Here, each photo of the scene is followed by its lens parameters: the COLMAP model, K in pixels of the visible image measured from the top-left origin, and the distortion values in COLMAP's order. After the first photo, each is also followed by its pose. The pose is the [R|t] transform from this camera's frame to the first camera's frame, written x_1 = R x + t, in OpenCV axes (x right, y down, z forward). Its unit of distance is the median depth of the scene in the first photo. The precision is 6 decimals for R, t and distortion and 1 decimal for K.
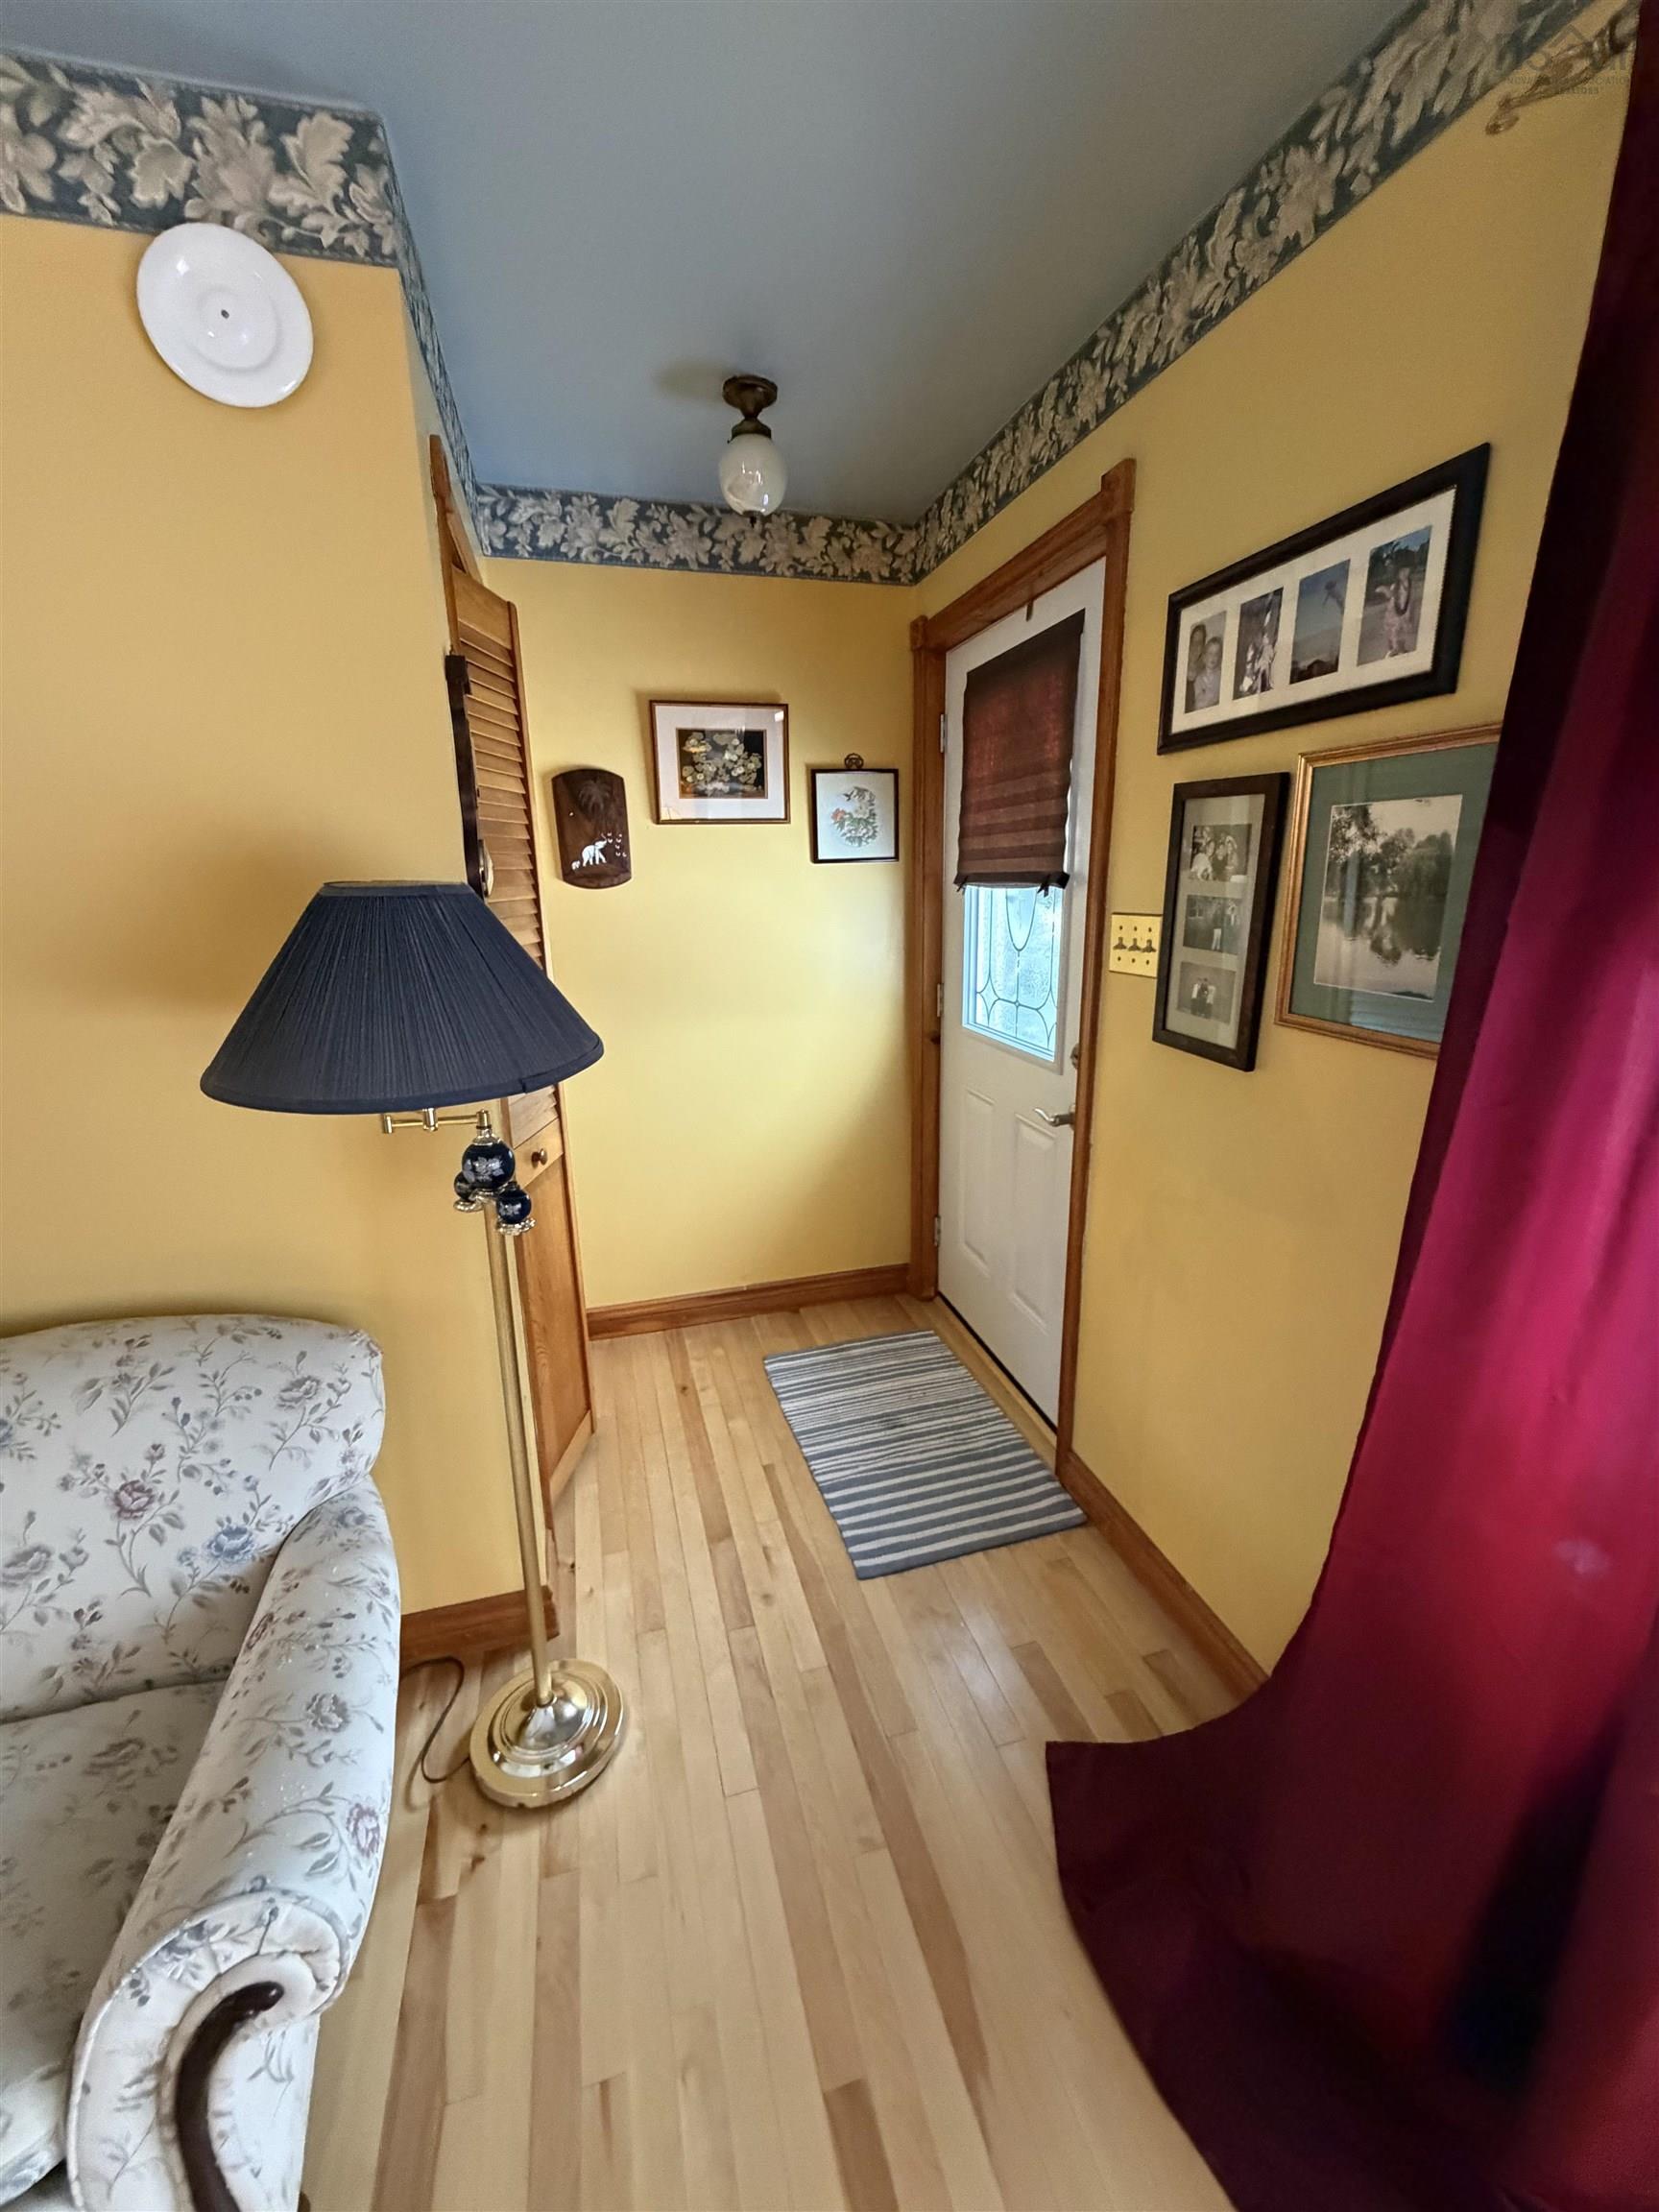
lens RADIAL K [[883.2, 0, 823.4], [0, 883.2, 1108.1], [0, 0, 1]] dist [-0.002047, -0.000104]
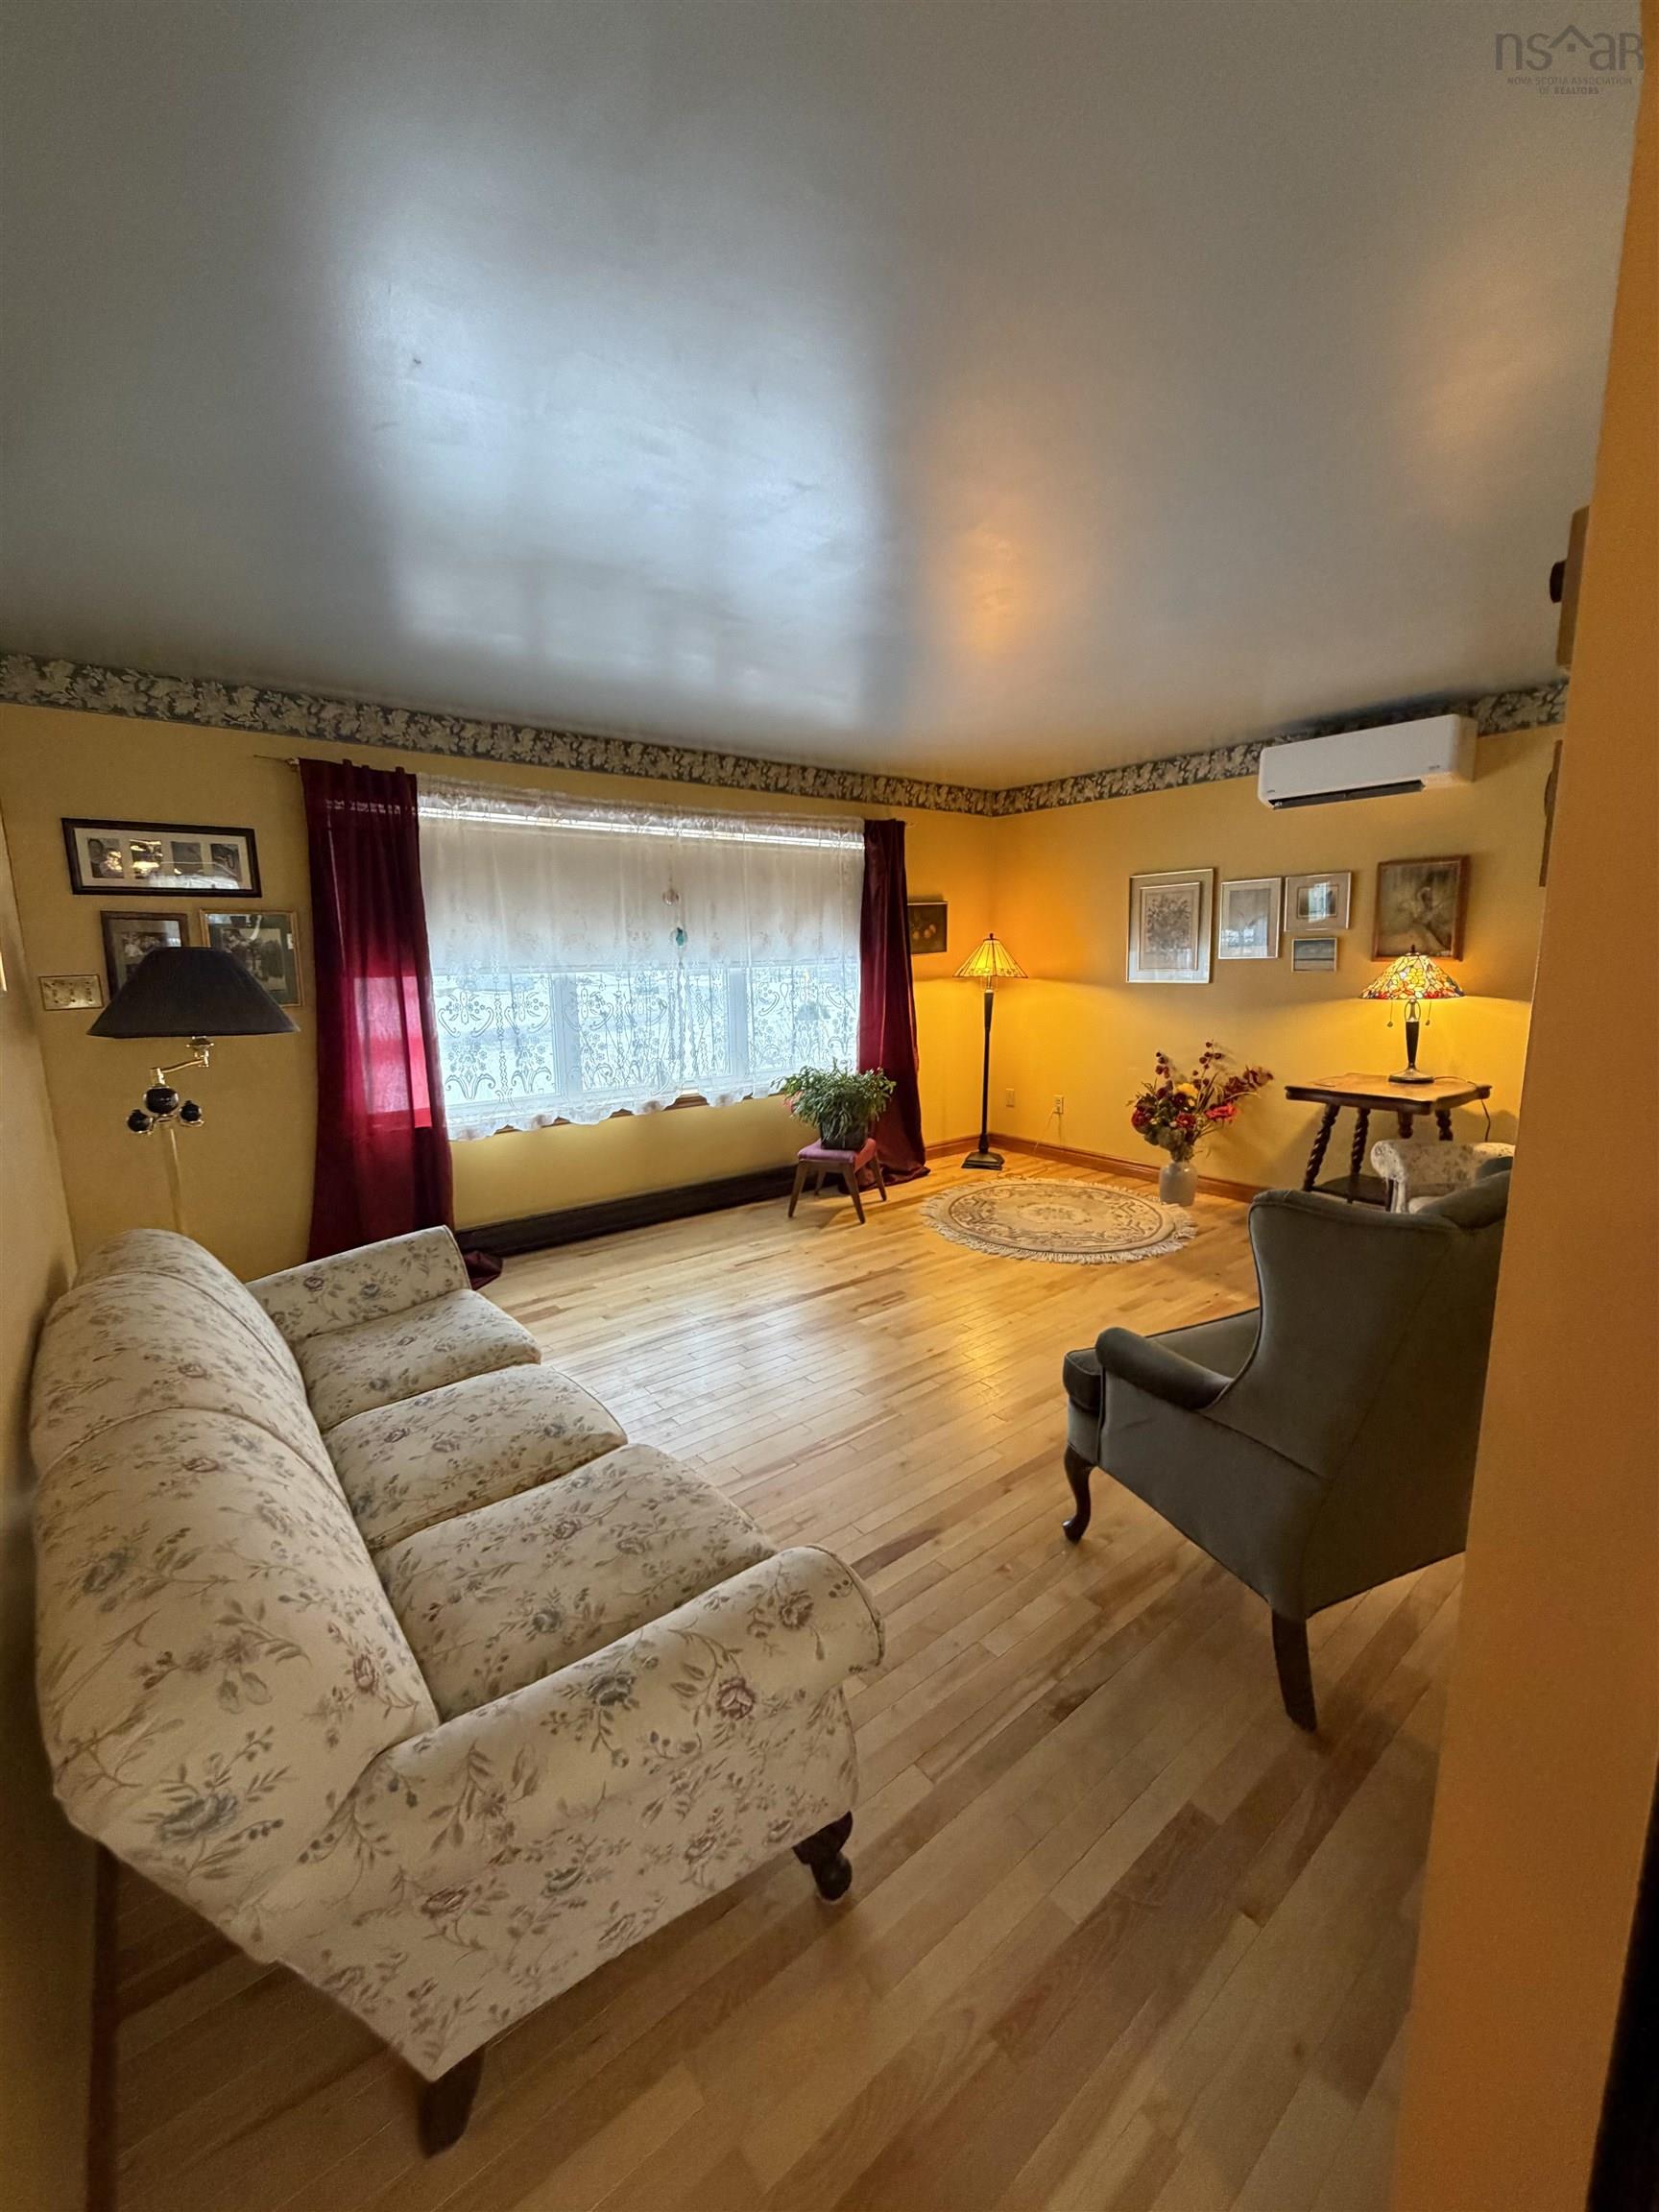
lens RADIAL K [[883.2, 0, 828.9], [0, 883.2, 1102.3], [0, 0, 1]] dist [-0.002047, -0.000104]
pose [[-0.394055, -0.134622, 0.909174, -2.341145], [0.257098, 0.933577, 0.249668, -0.030382], [-0.882395, 0.332130, -0.333270, 0.361740]]
